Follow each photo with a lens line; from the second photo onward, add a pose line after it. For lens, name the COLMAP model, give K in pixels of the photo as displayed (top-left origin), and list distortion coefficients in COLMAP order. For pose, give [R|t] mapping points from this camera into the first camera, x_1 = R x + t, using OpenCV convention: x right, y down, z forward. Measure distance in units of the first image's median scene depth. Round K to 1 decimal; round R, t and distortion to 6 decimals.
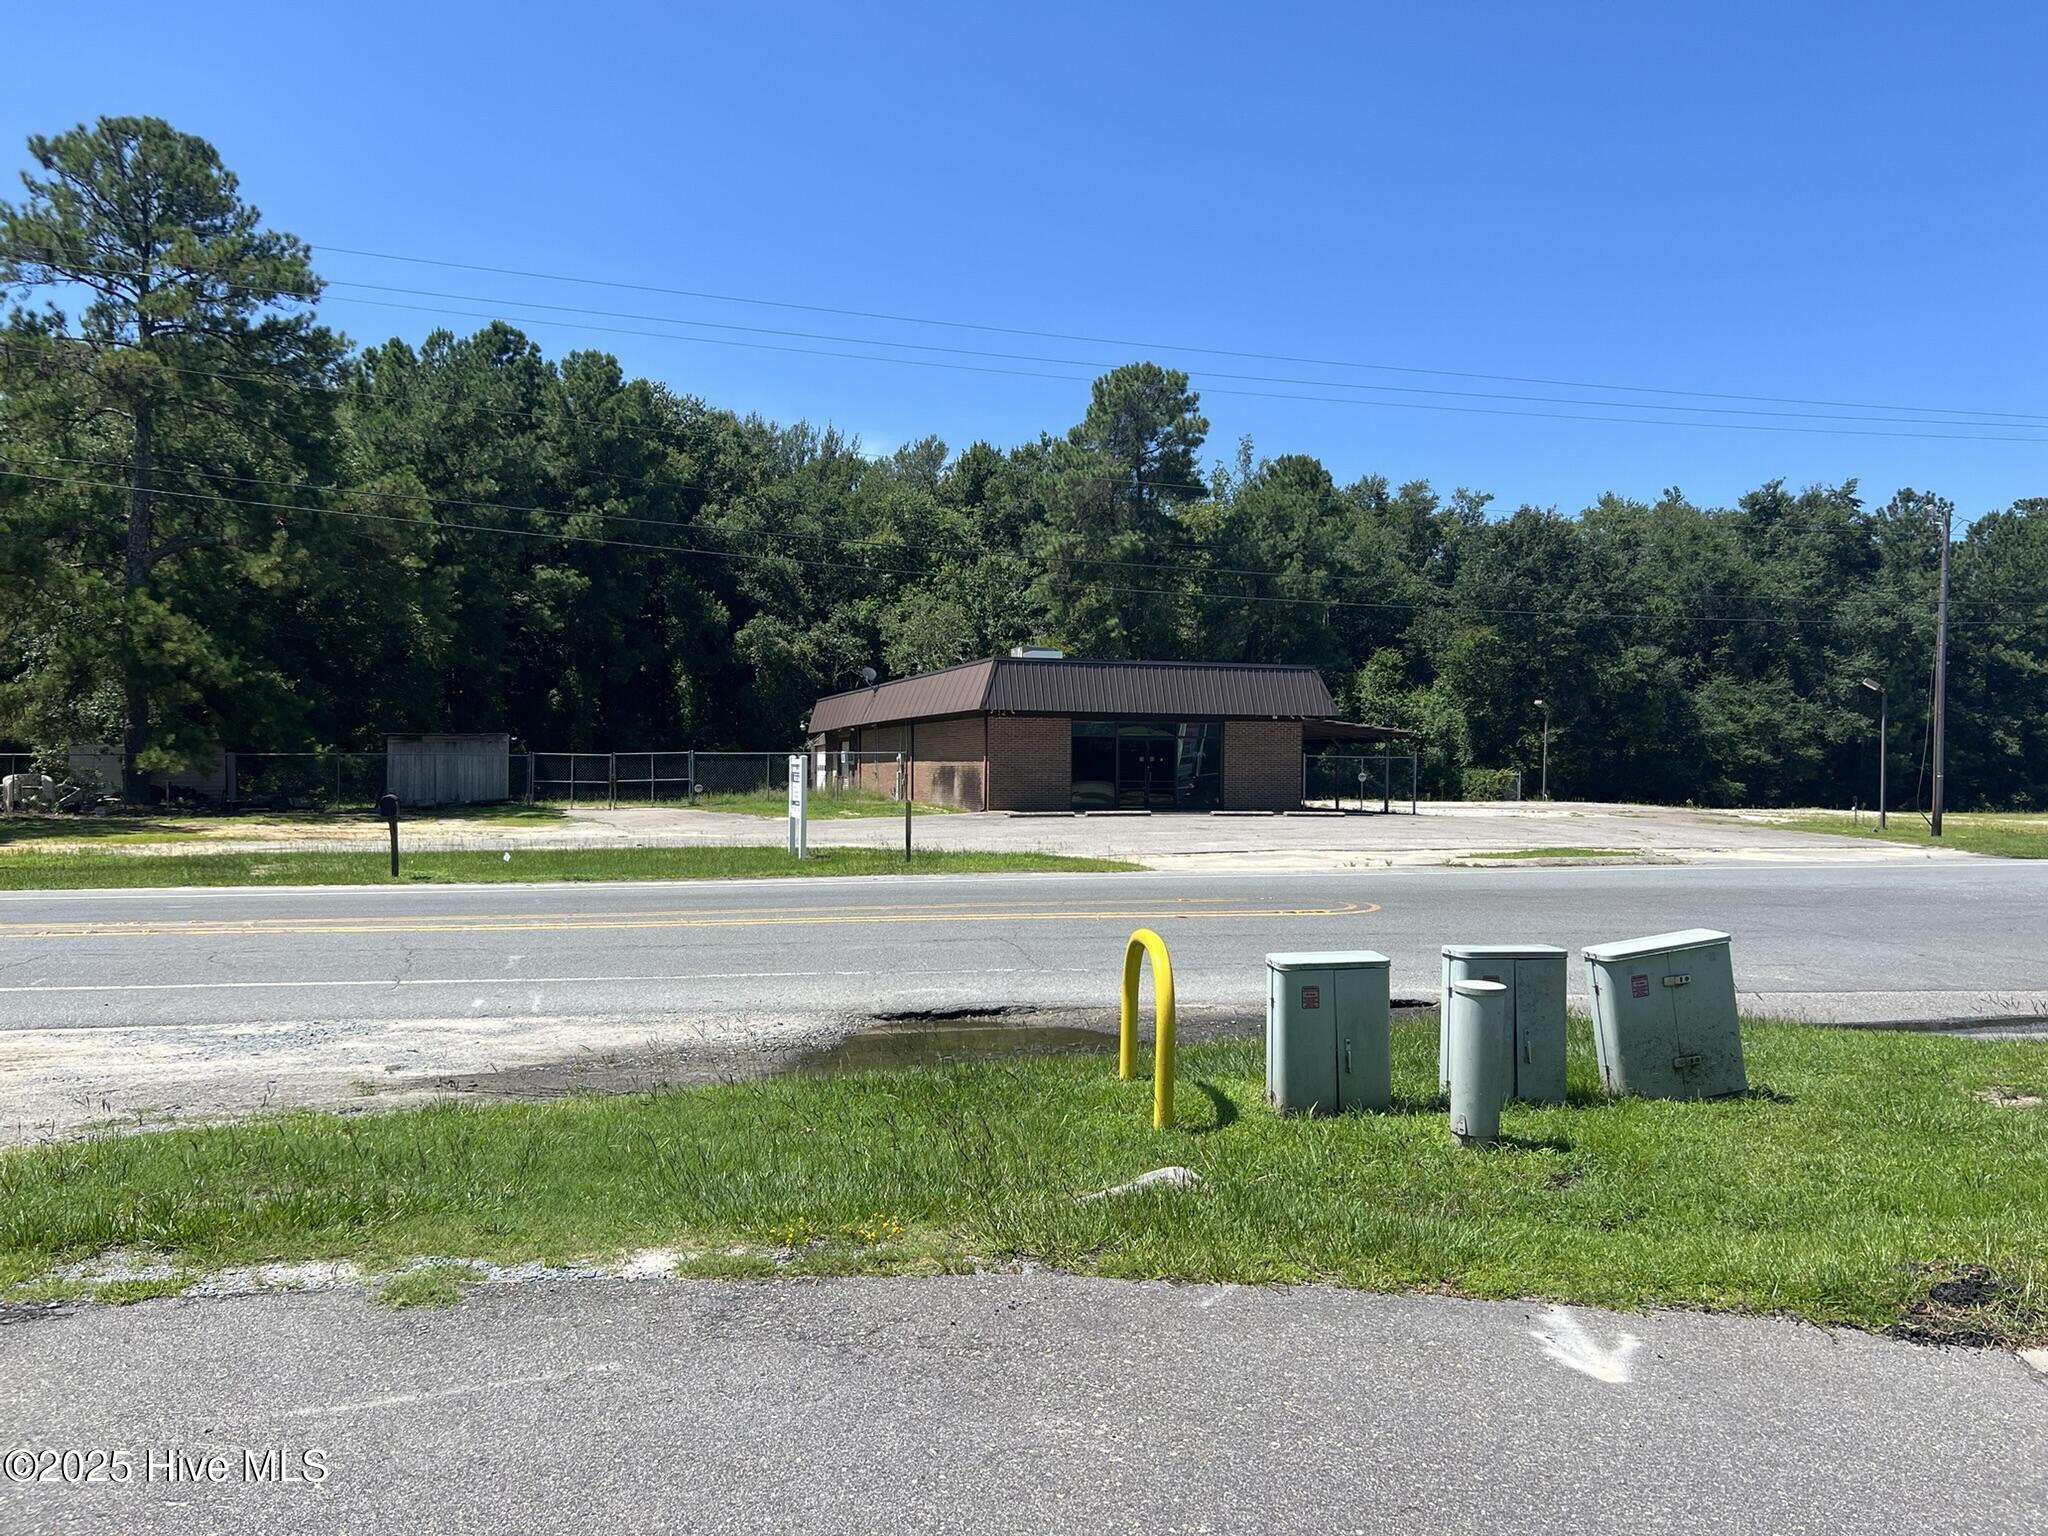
lens RADIAL K [[1541.3, 0, 1029.9], [0, 1541.3, 781.2], [0, 0, 1]] dist [0.041521, -0.015133]
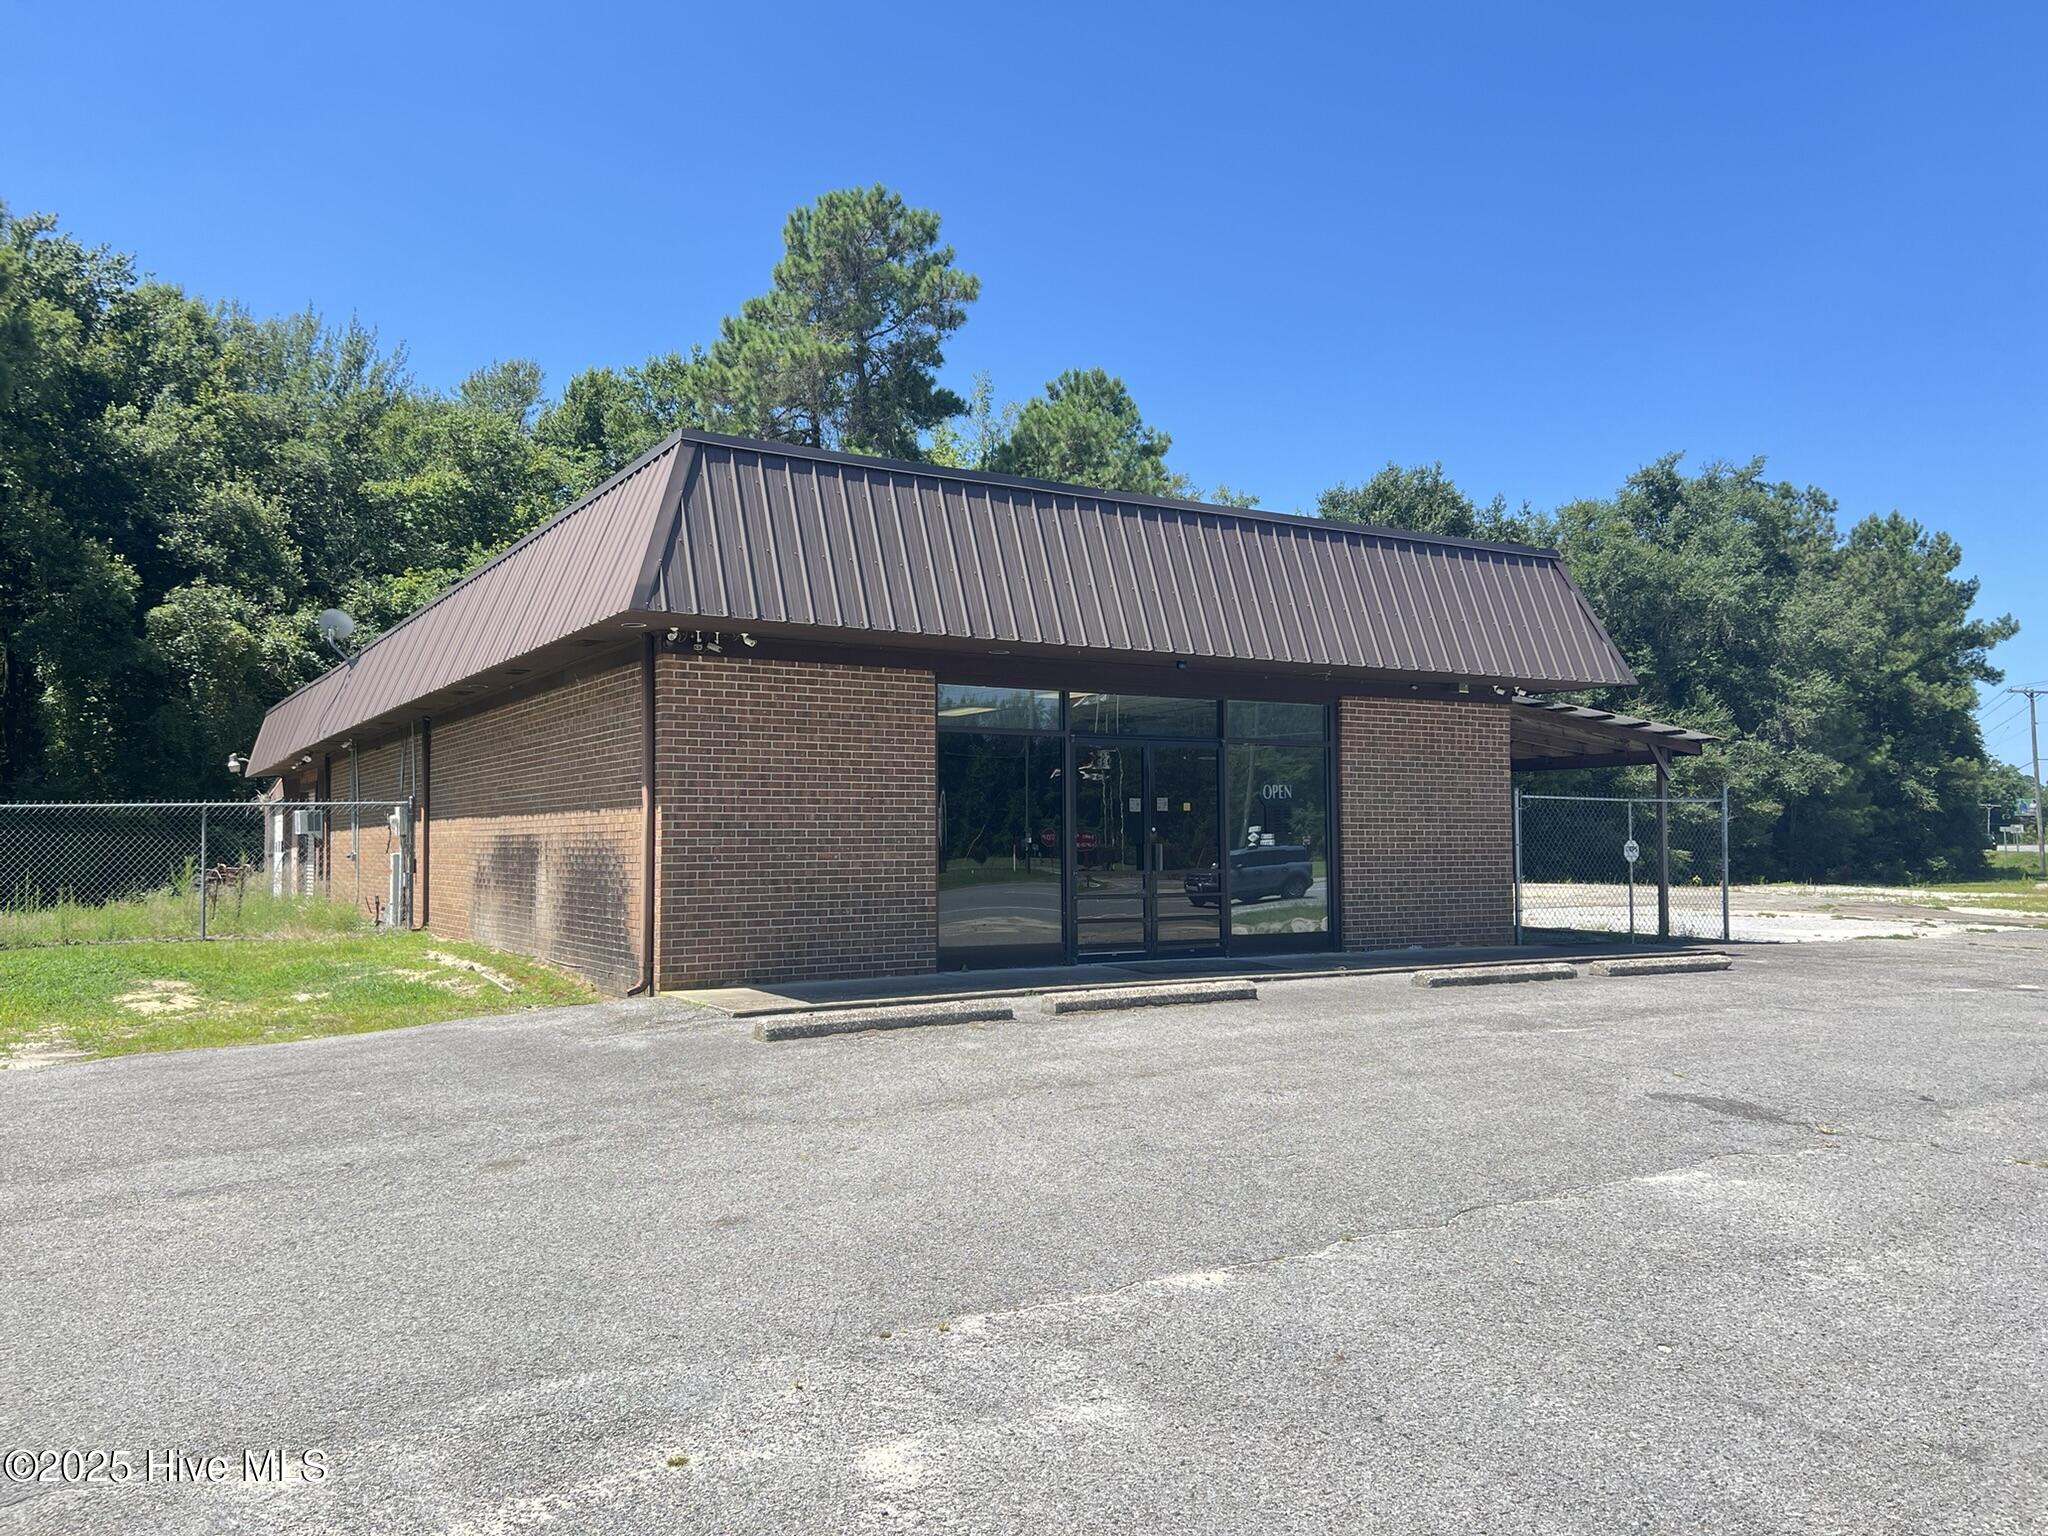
lens RADIAL K [[1541.3, 0, 1022.2], [0, 1541.3, 768.0], [0, 0, 1]] dist [0.041521, -0.015133]
pose [[0.970932, -0.000533, 0.239357, -0.015449], [0.013727, 0.998476, -0.053459, -0.002708], [-0.238964, 0.055190, 0.969459, 0.366028]]
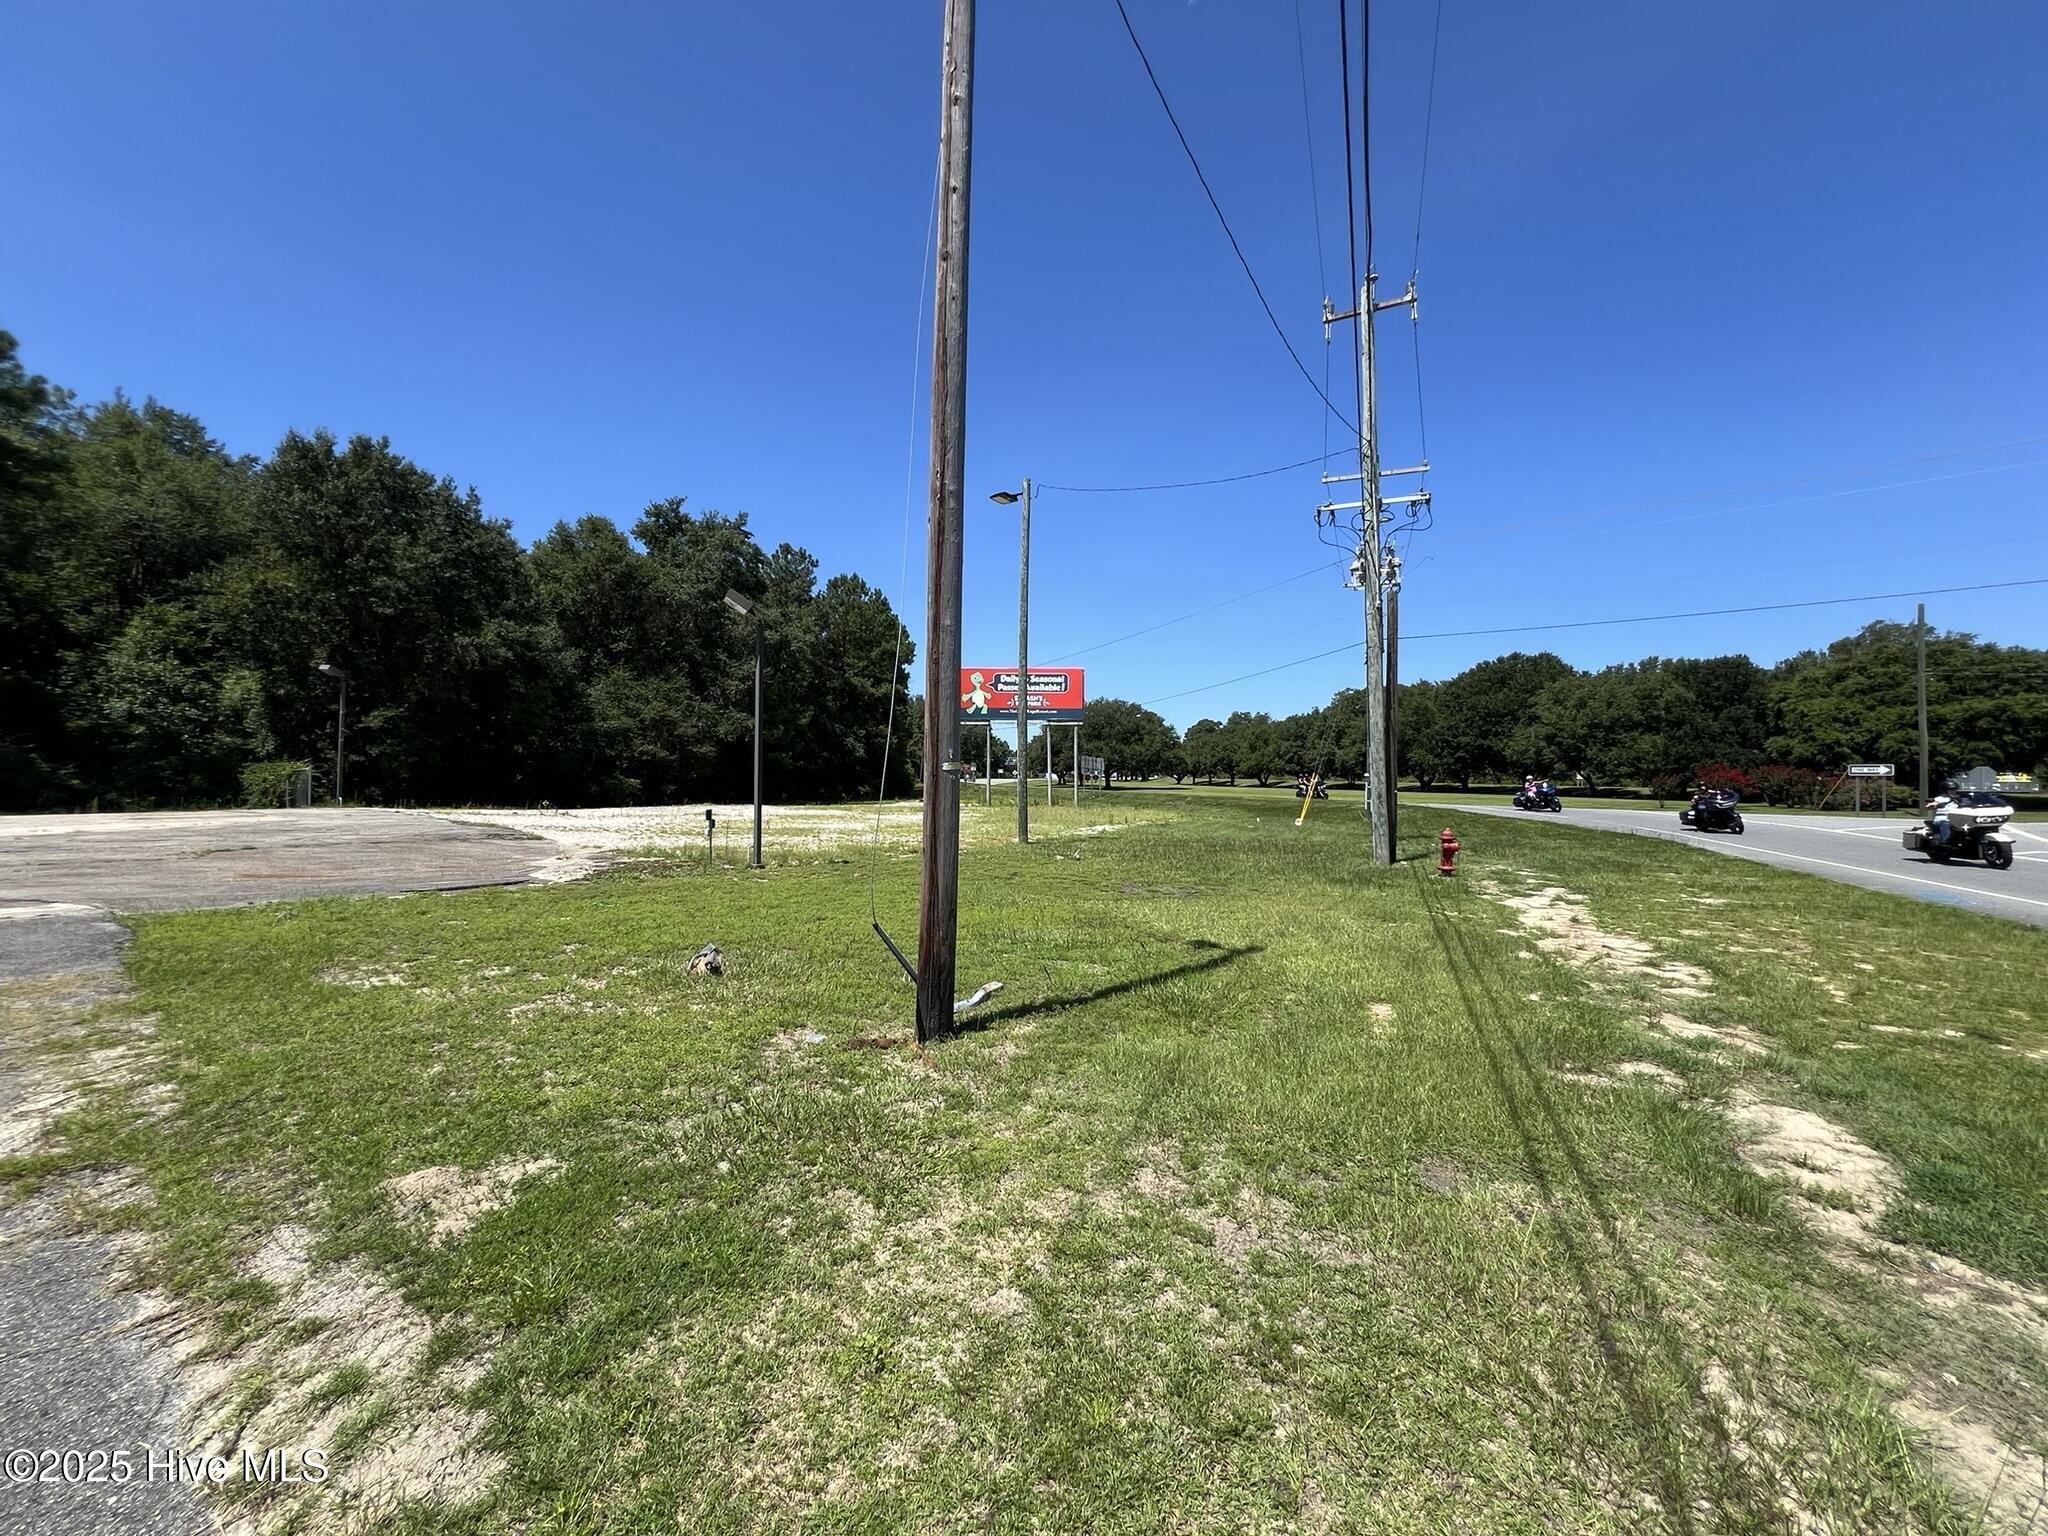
lens RADIAL K [[814.2, 0, 1029.1], [0, 814.2, 769.8], [0, 0, 1]] dist [-0.003057, 0.000342]
pose [[0.694877, 0.004689, 0.719113, 0.260000], [0.001837, 0.999964, -0.008296, -0.000089], [-0.719126, 0.007086, 0.694843, 0.464105]]
